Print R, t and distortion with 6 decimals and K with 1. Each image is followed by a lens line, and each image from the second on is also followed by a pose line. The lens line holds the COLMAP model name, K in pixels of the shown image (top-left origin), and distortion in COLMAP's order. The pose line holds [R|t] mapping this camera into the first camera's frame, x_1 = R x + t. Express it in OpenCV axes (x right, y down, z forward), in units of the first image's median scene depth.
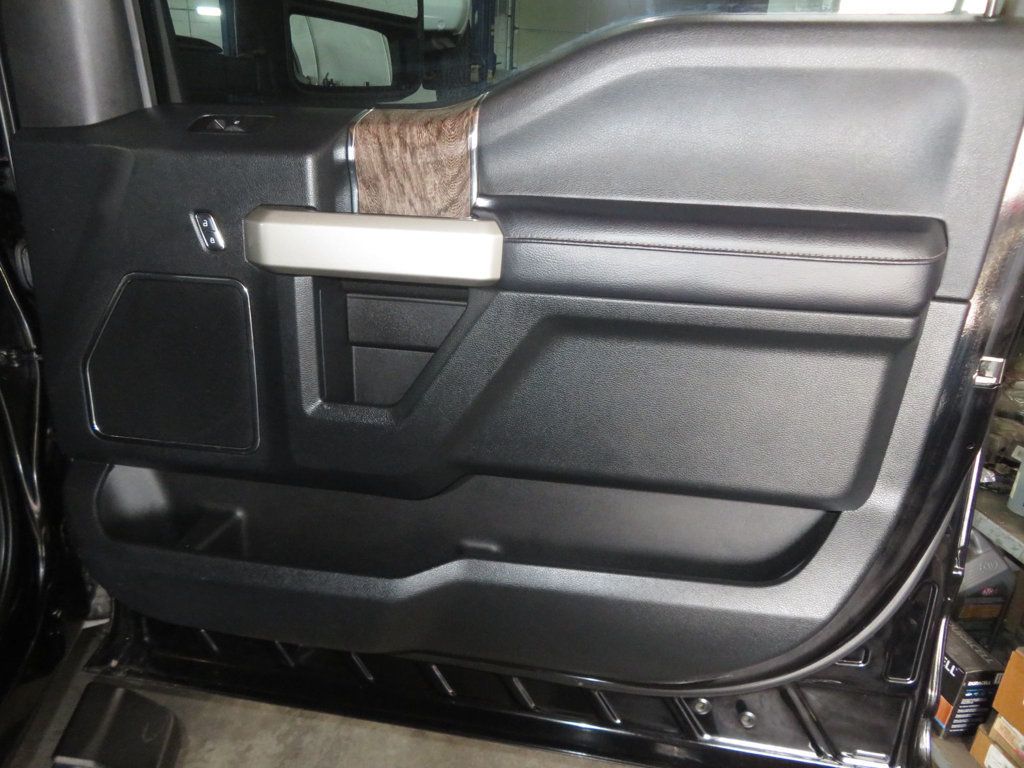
lens RADIAL K [[735.5, 0, 515.2], [0, 735.5, 383.1], [0, 0, 1]] dist [-0.001312, 0.001848]
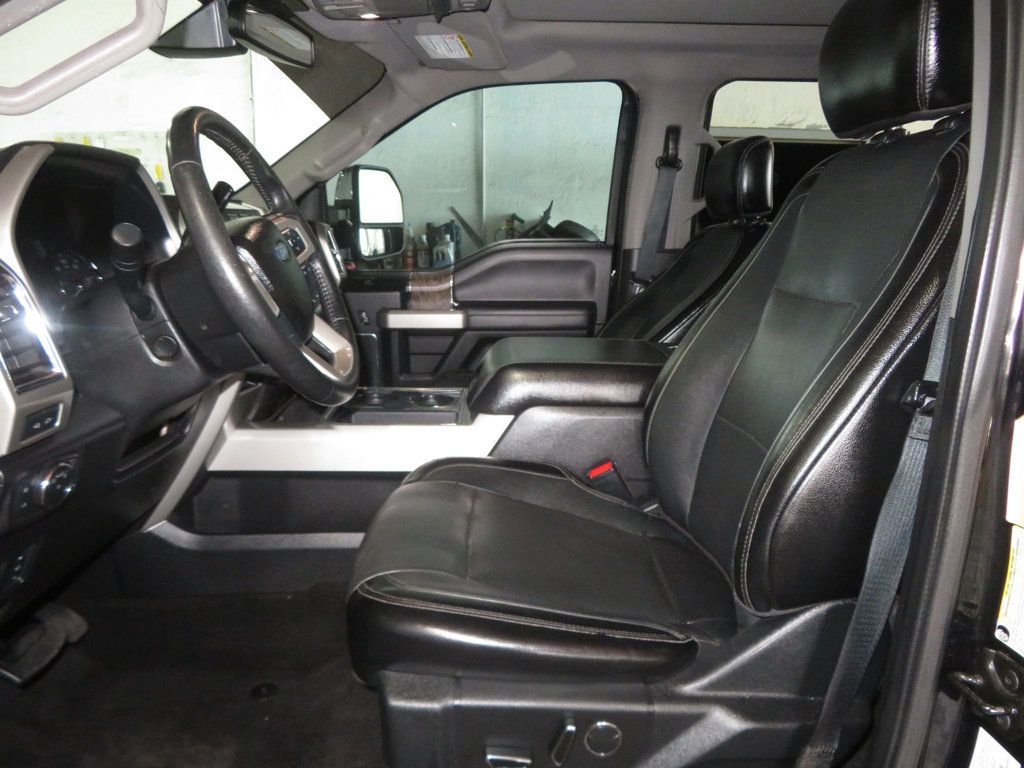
lens RADIAL K [[735.5, 0, 515.2], [0, 735.5, 383.1], [0, 0, 1]] dist [-0.001312, 0.001848]
pose [[0.985501, -0.063407, 0.157377, -0.298400], [0.081179, 0.990700, -0.109191, 0.422231], [-0.148990, 0.120384, 0.981483, -1.943263]]
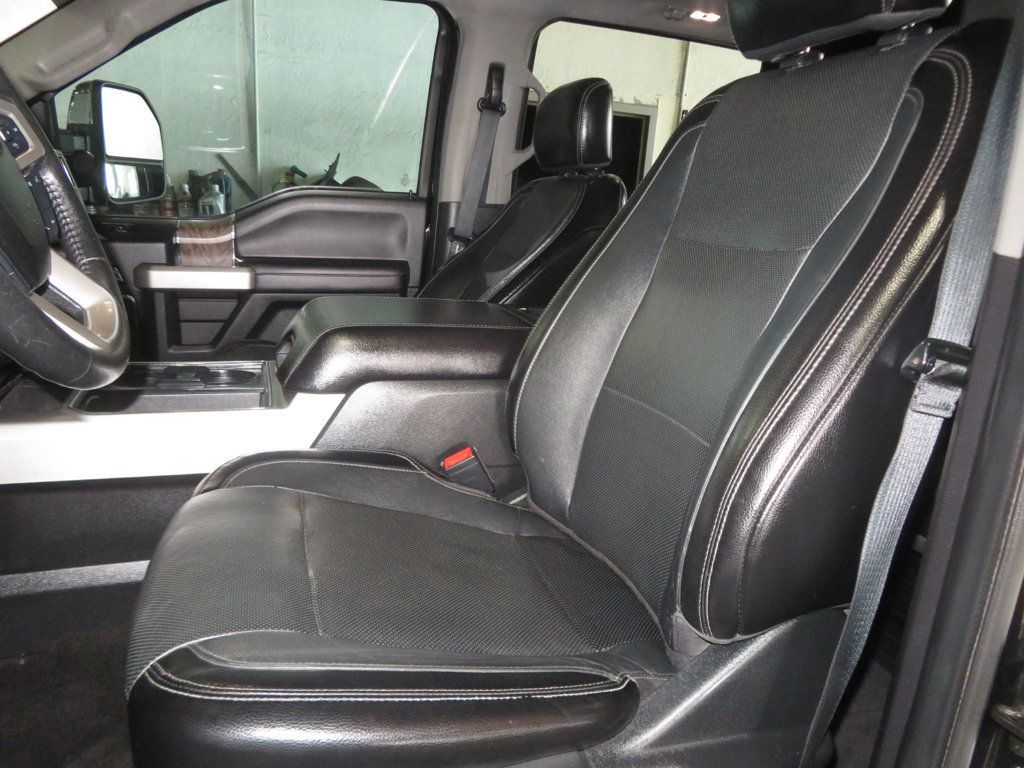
lens RADIAL K [[735.5, 0, 515.2], [0, 735.5, 383.1], [0, 0, 1]] dist [-0.001312, 0.001848]
pose [[0.892208, -0.093411, 0.441858, -0.348583], [0.124404, 0.991358, -0.041621, 0.383590], [-0.434152, 0.092104, 0.896119, -1.584457]]
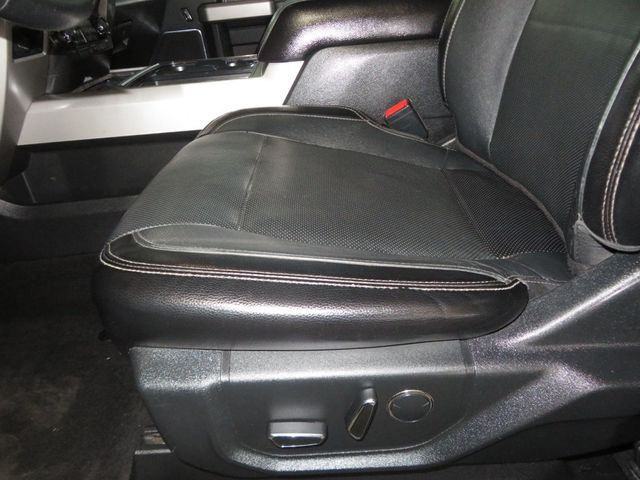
lens RADIAL K [[462.5, 0, 323.1], [0, 462.5, 238.2], [0, 0, 1]] dist [0.002116, 0.000321]
pose [[0.980439, -0.181973, 0.075003, -0.145469], [0.165966, 0.969198, 0.181965, 0.516632], [-0.105805, -0.165958, 0.980440, -1.350780]]
